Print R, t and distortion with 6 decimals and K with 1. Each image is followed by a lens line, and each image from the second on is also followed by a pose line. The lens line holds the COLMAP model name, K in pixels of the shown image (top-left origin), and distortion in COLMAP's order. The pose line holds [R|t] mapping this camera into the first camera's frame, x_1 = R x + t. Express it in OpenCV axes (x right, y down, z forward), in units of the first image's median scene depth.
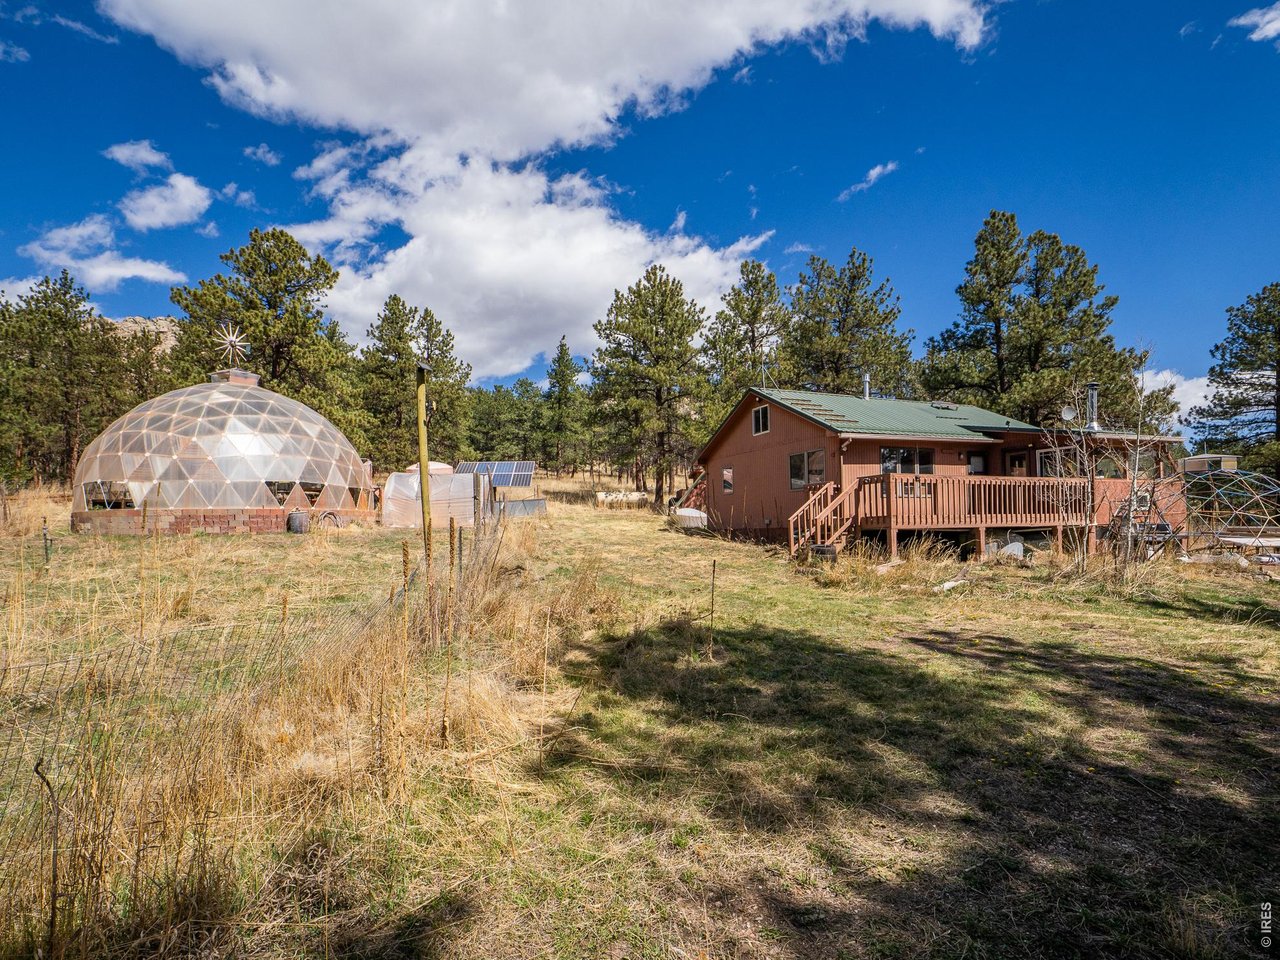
lens RADIAL K [[619.1, 0, 640.0], [0, 619.1, 480.0], [0, 0, 1]] dist [-0.015632, -0.000019]
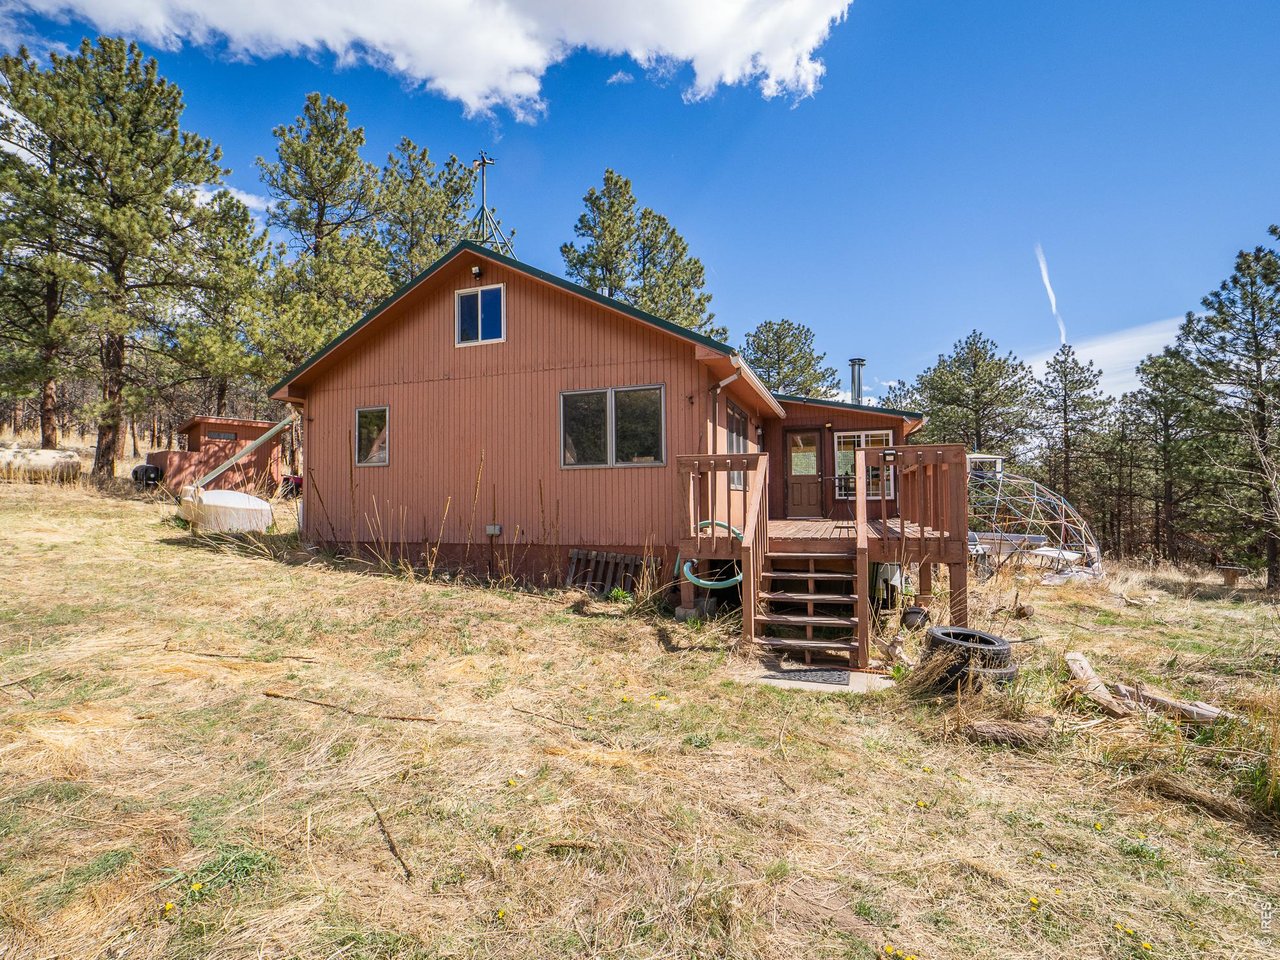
lens RADIAL K [[619.1, 0, 640.0], [0, 619.1, 480.0], [0, 0, 1]] dist [-0.015632, -0.000019]
pose [[0.691669, 0.041854, 0.721001, -0.033119], [-0.064884, 0.997884, 0.004317, 0.011433], [-0.719294, -0.049767, 0.692921, 0.342986]]
